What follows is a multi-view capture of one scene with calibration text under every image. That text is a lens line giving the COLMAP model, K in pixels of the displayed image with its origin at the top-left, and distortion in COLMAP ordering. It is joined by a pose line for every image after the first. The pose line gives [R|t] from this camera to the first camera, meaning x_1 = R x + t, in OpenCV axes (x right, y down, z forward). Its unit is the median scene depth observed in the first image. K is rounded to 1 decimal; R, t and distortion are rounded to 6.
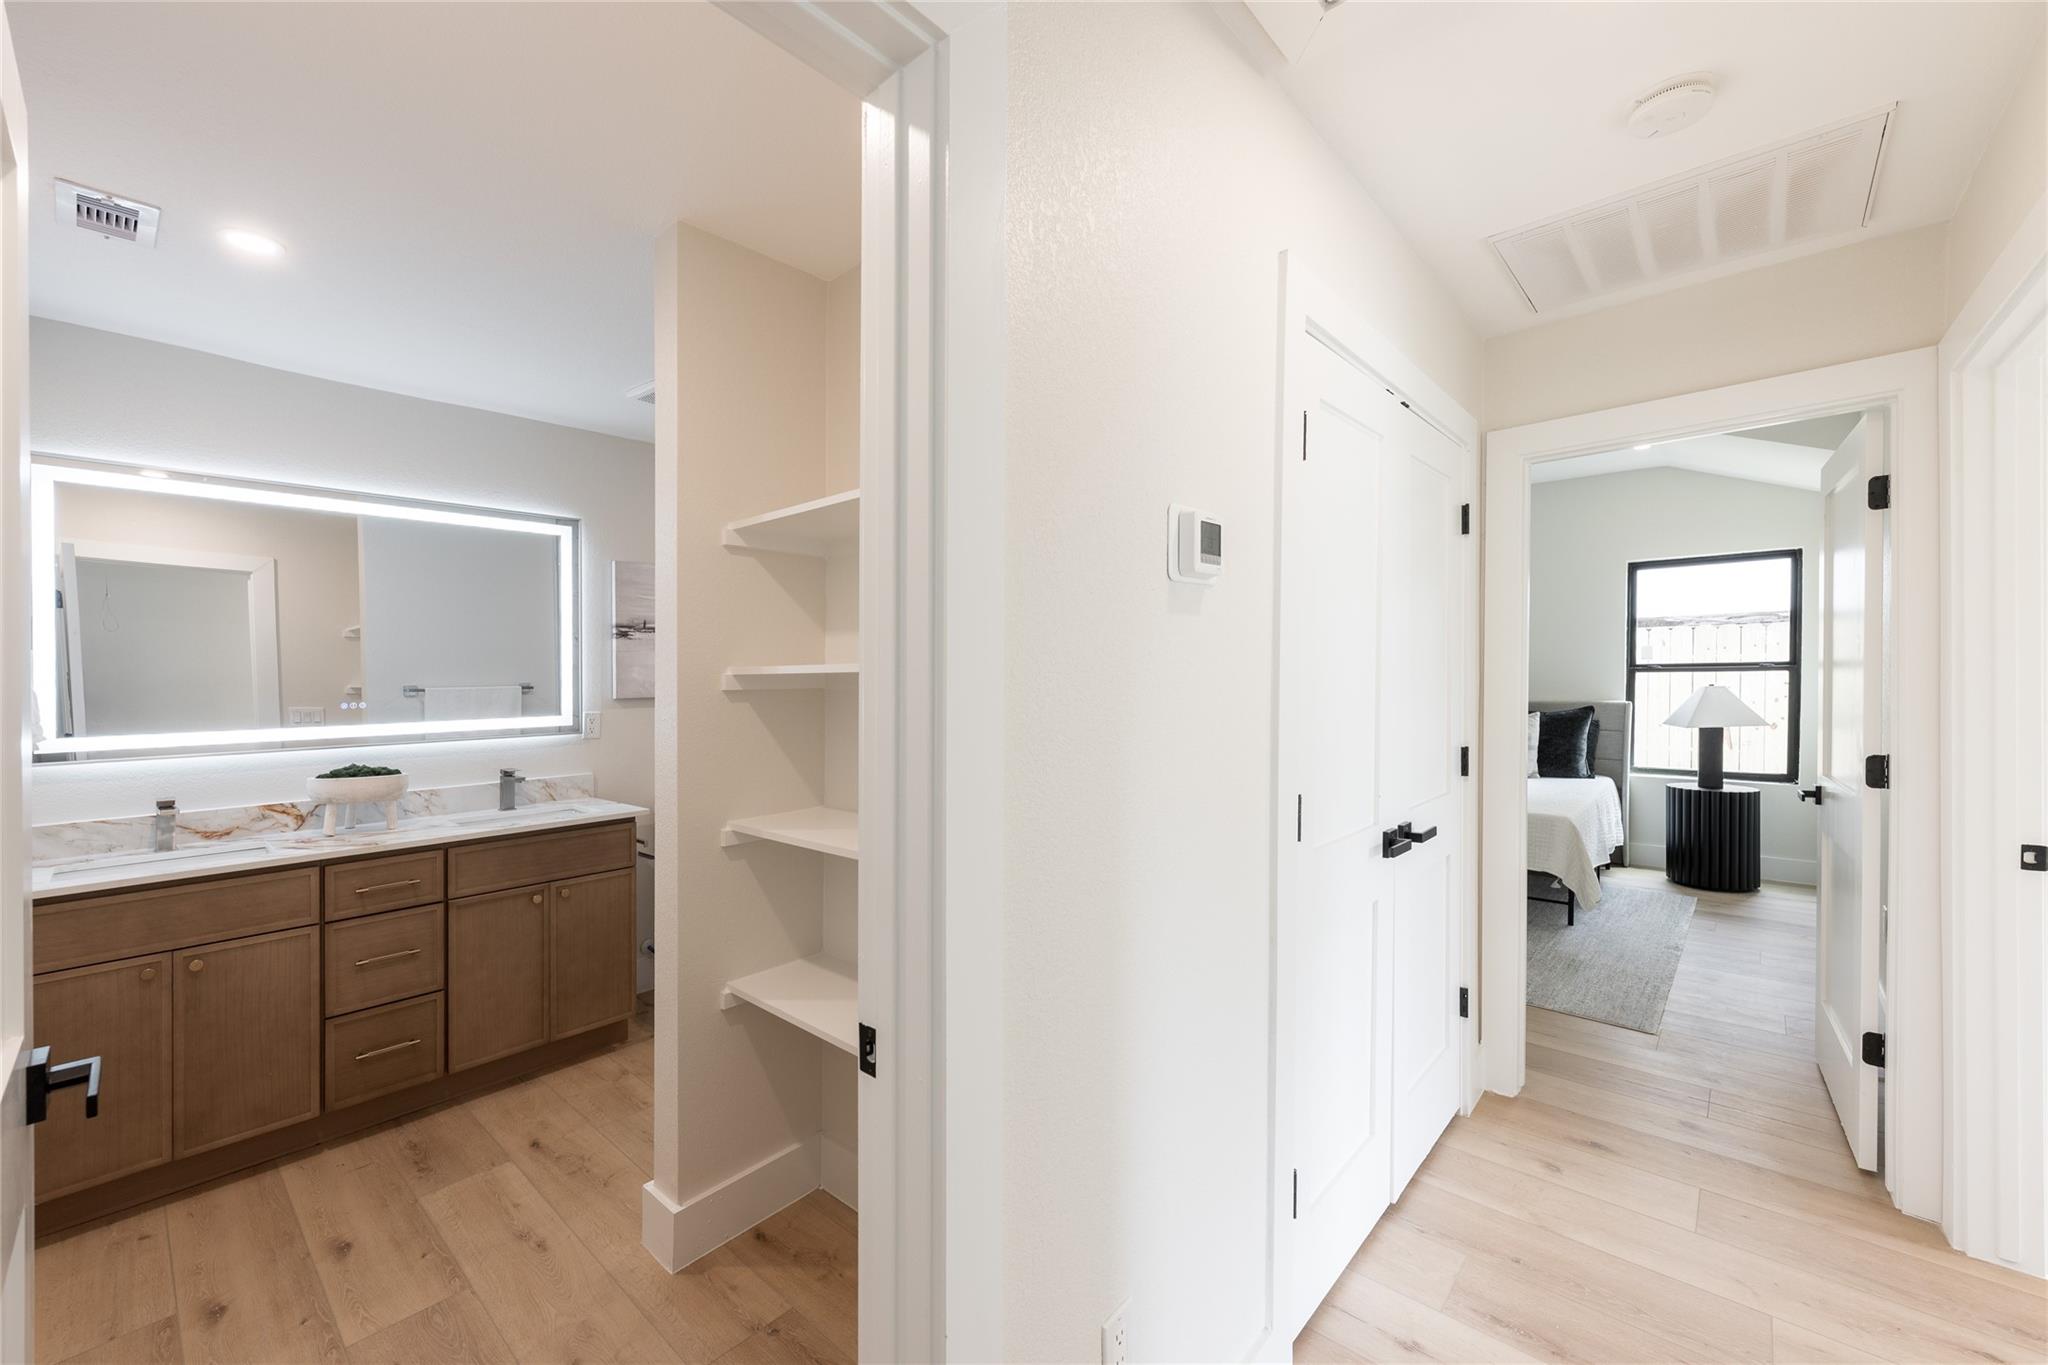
lens RADIAL K [[807.9, 0, 1037.7], [0, 807.9, 663.7], [0, 0, 1]] dist [-0.001768, 0.000338]
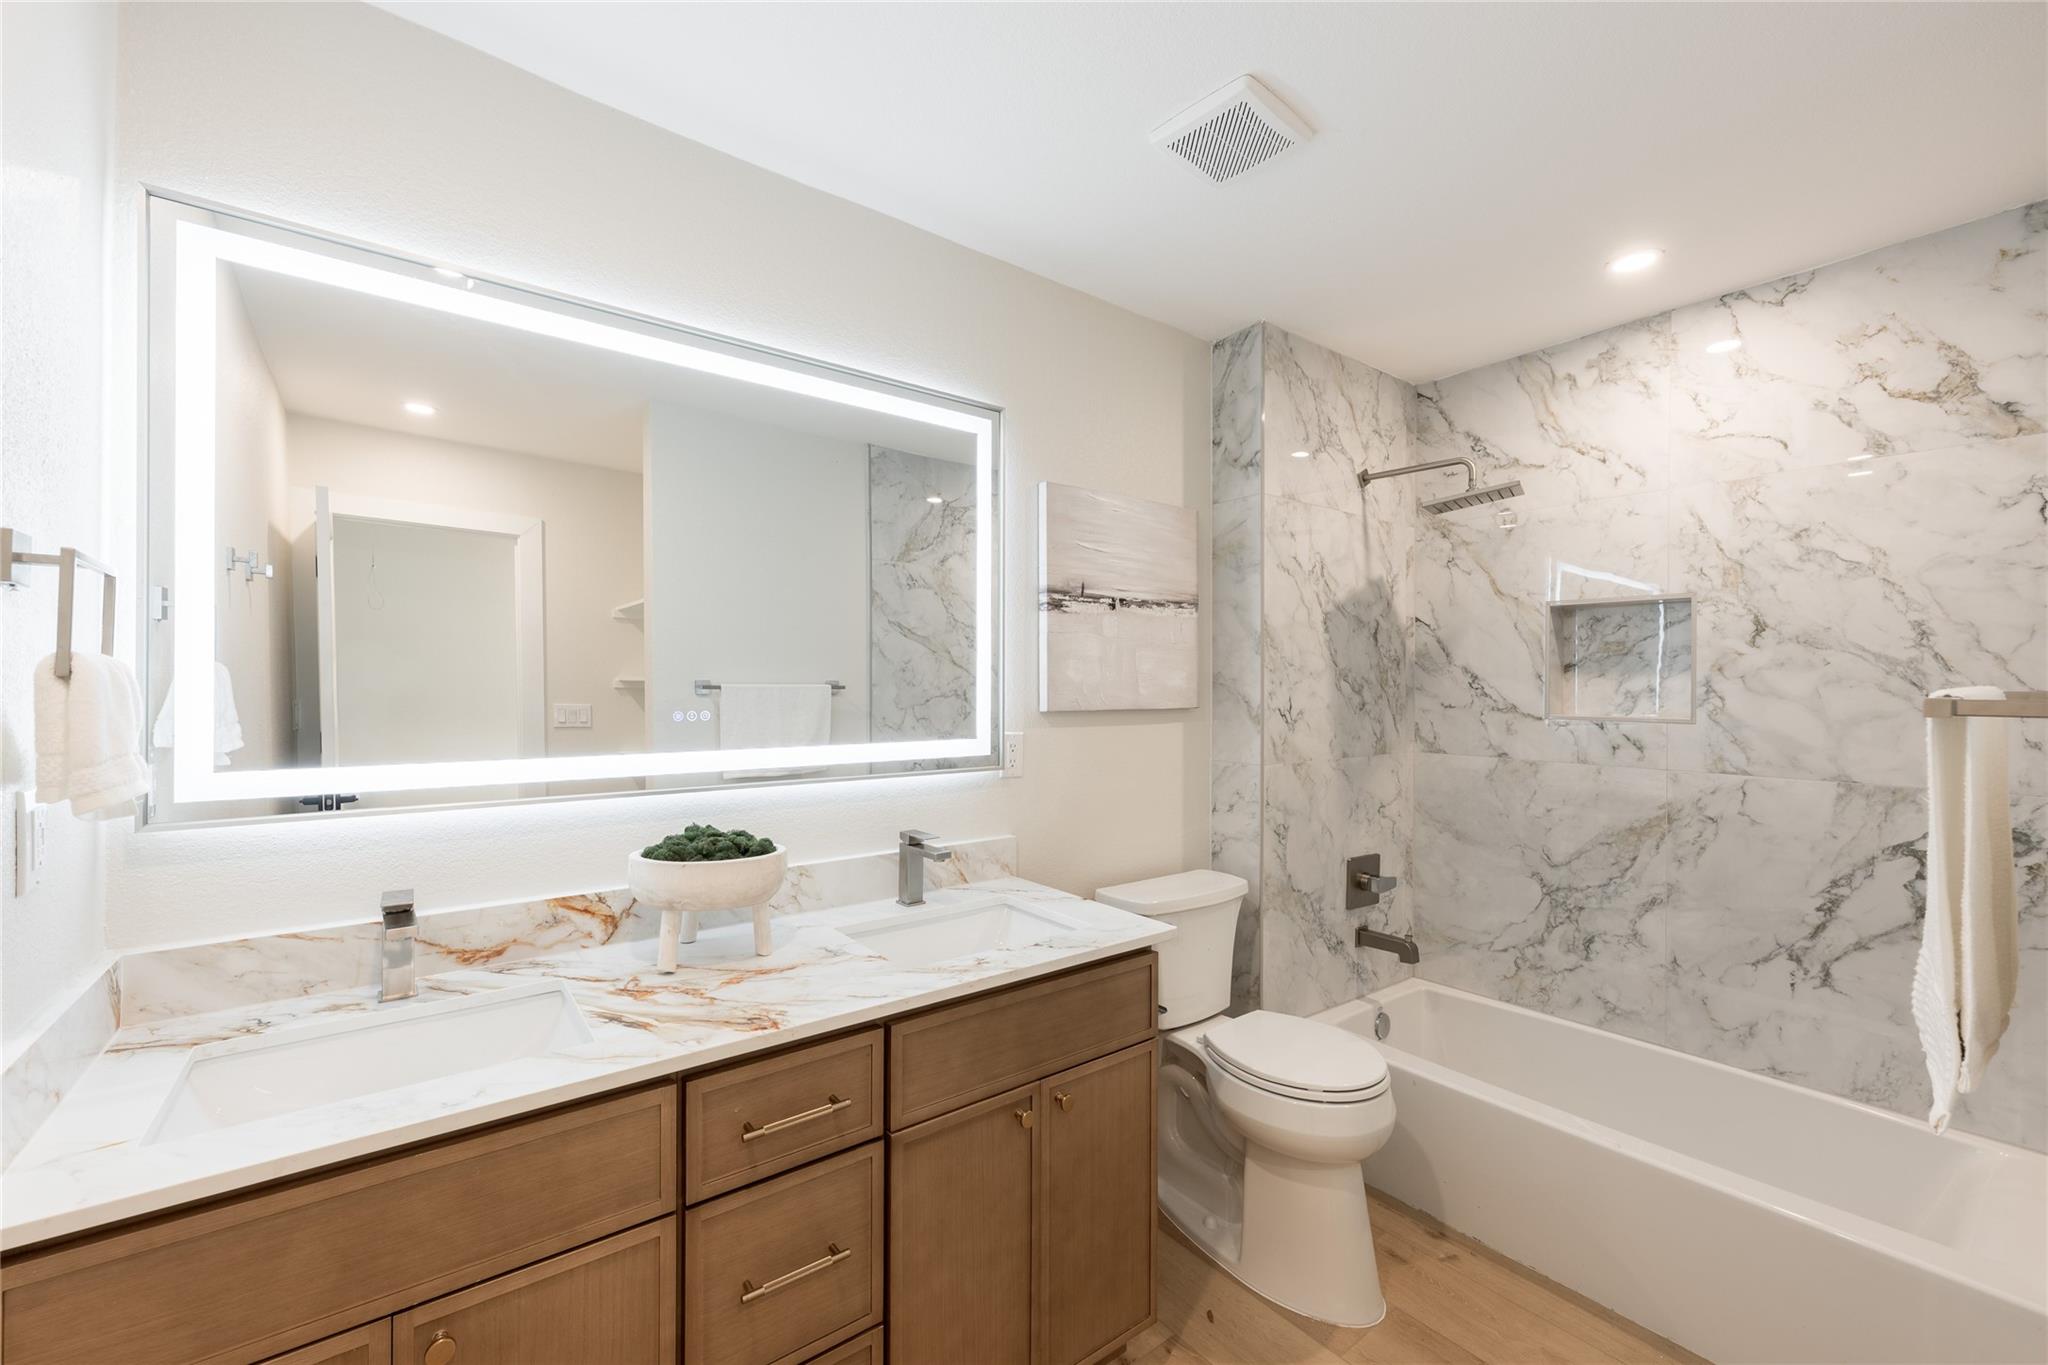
lens RADIAL K [[812.4, 0, 1024.0], [0, 812.4, 682.5], [0, 0, 1]] dist [-0.001694, -0.000267]
pose [[0.979738, 0.023567, -0.198891, -0.540072], [-0.020705, 0.999650, 0.016455, 0.015734], [0.199209, -0.012004, 0.979884, 0.524810]]
